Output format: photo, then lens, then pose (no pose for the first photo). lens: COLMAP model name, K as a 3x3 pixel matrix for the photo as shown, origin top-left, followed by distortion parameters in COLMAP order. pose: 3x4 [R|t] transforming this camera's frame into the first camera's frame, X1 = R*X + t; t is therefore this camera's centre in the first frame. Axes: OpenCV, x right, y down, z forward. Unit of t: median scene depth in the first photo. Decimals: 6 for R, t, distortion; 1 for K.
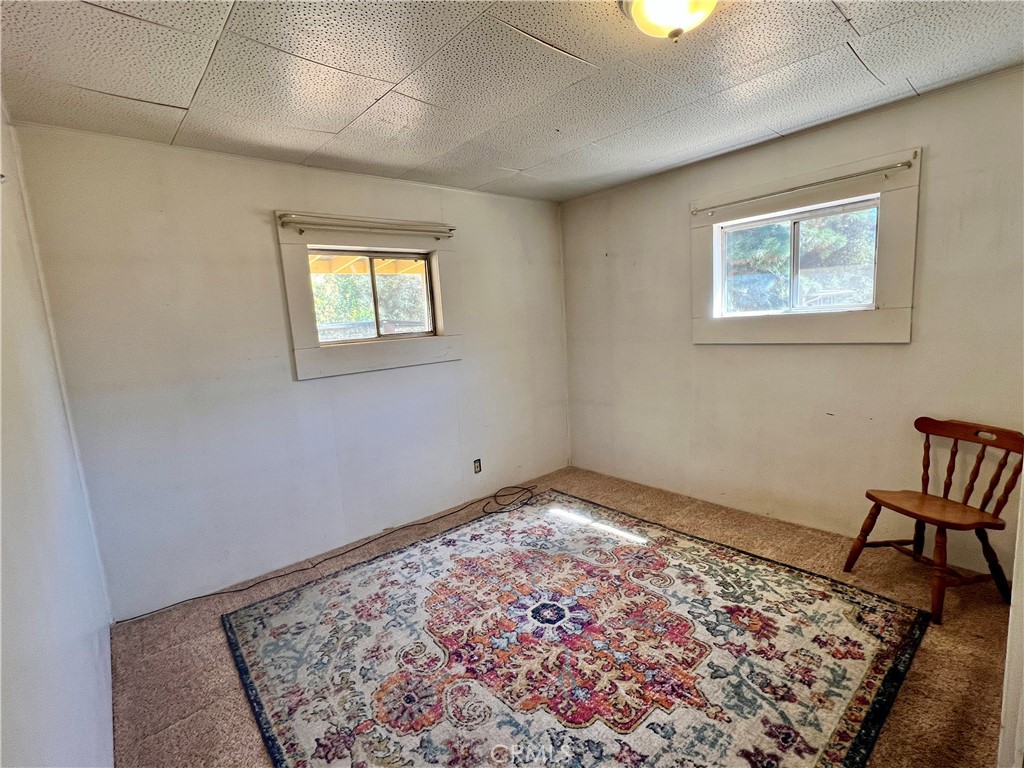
lens RADIAL K [[474.8, 0, 510.0], [0, 474.8, 382.0], [0, 0, 1]] dist [0.000055, 0.000965]
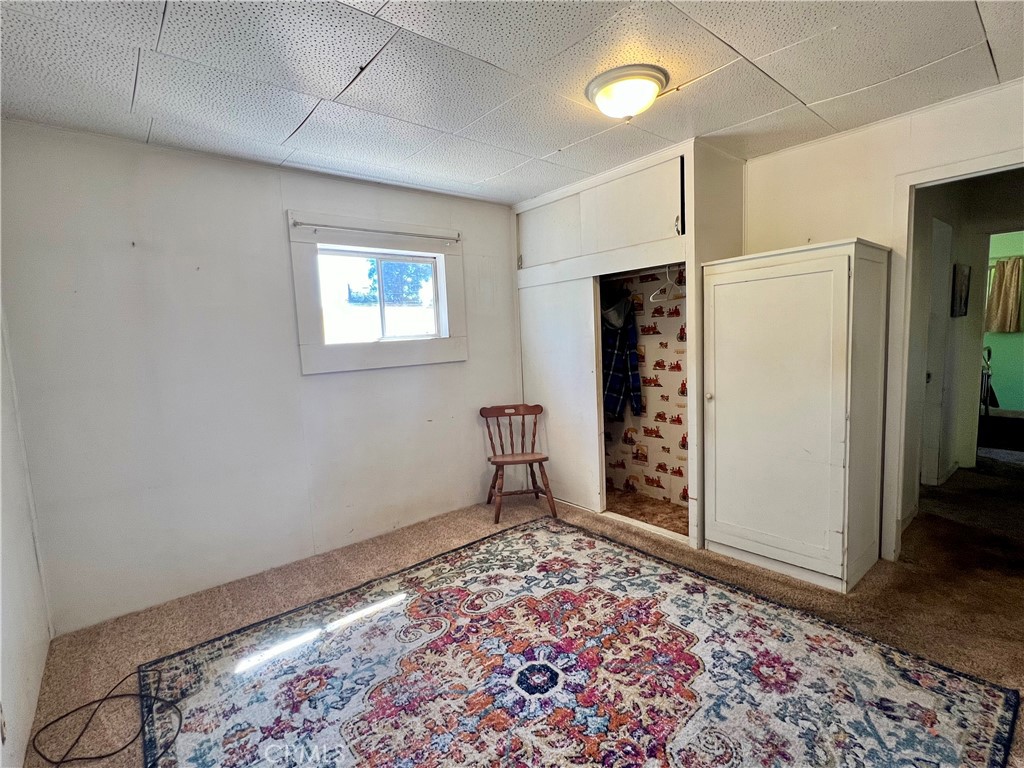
lens RADIAL K [[474.8, 0, 510.3], [0, 474.8, 388.4], [0, 0, 1]] dist [0.000055, 0.000965]
pose [[0.029778, -0.058181, 0.997862, -0.703577], [0.172853, 0.983564, 0.052189, -0.056604], [-0.984497, 0.170929, 0.039345, 0.918538]]
